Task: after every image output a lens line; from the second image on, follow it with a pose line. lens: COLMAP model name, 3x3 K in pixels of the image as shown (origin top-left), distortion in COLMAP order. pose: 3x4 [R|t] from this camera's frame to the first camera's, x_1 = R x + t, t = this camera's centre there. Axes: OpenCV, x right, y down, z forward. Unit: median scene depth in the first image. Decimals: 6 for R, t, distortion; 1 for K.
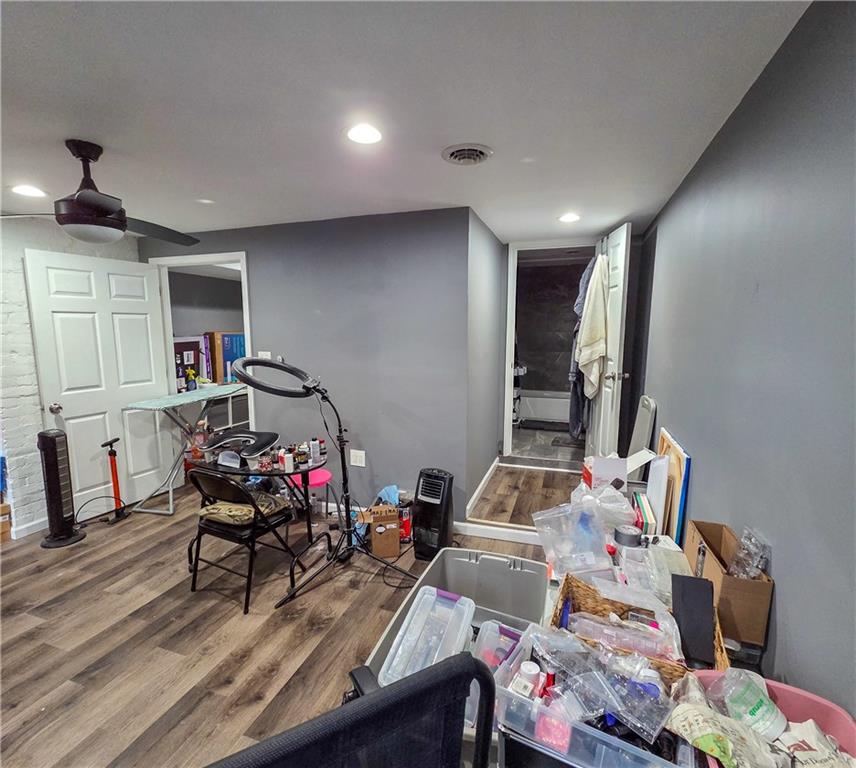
lens RADIAL K [[426.8, 0, 422.1], [0, 426.8, 383.8], [0, 0, 1]] dist [-0.002170, -0.000139]
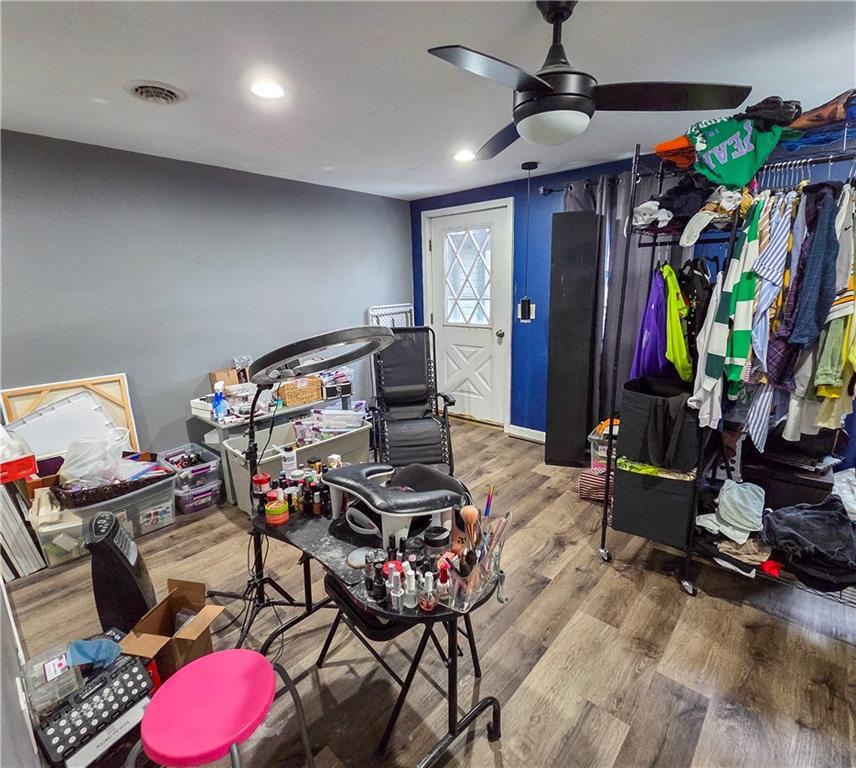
lens RADIAL K [[426.8, 0, 427.2], [0, 426.8, 383.4], [0, 0, 1]] dist [-0.002170, -0.000139]
pose [[-0.919337, -0.065995, 0.387898, -0.613591], [0.075276, 0.938126, 0.338015, -0.141379], [-0.386204, 0.339949, -0.857485, 1.274303]]
